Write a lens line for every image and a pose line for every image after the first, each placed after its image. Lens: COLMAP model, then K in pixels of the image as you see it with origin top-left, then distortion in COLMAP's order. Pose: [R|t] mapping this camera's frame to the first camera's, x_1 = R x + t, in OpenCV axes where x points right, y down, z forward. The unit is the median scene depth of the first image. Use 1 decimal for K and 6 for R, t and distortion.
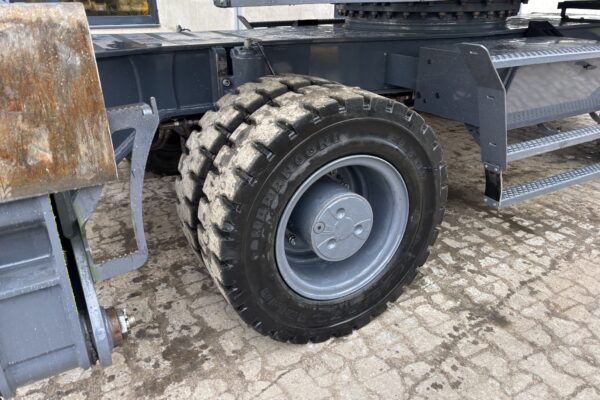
lens RADIAL K [[452.9, 0, 300.0], [0, 452.9, 200.0], [0, 0, 1]] dist [0.035951, 0.000919]
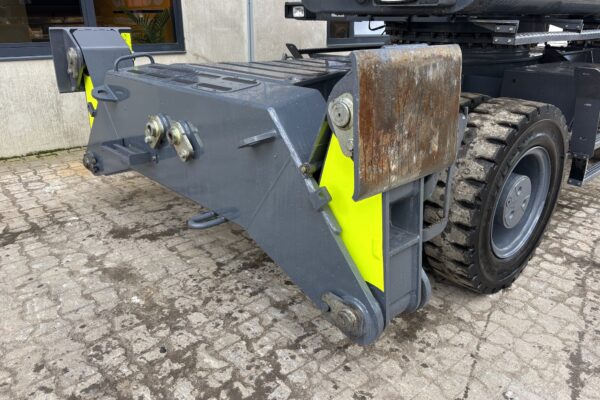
lens RADIAL K [[453.0, 0, 300.0], [0, 453.0, 200.0], [0, 0, 1]] dist [0.004560, 0.001416]
pose [[0.978307, -0.064885, 0.196736, -0.798537], [0.073476, 0.996622, -0.036682, 0.056376], [-0.193691, 0.050342, 0.979770, -0.195181]]
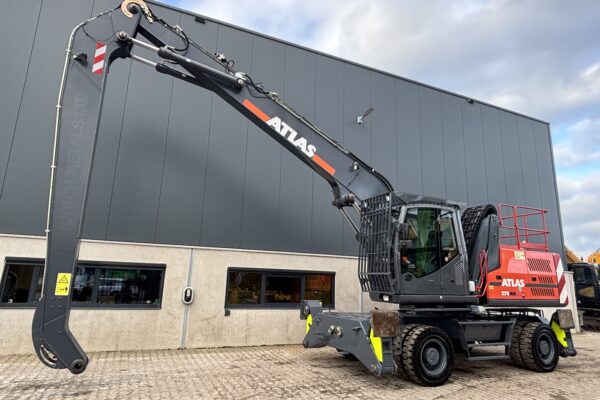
lens RADIAL K [[370.7, 0, 300.2], [0, 370.7, 197.5], [0, 0, 1]] dist [0.014405, -0.001357]
pose [[0.996046, 0.020351, -0.086478, -0.965767], [-0.068471, 0.796084, -0.601300, 1.151350], [0.056607, 0.604844, 0.794330, -3.099995]]
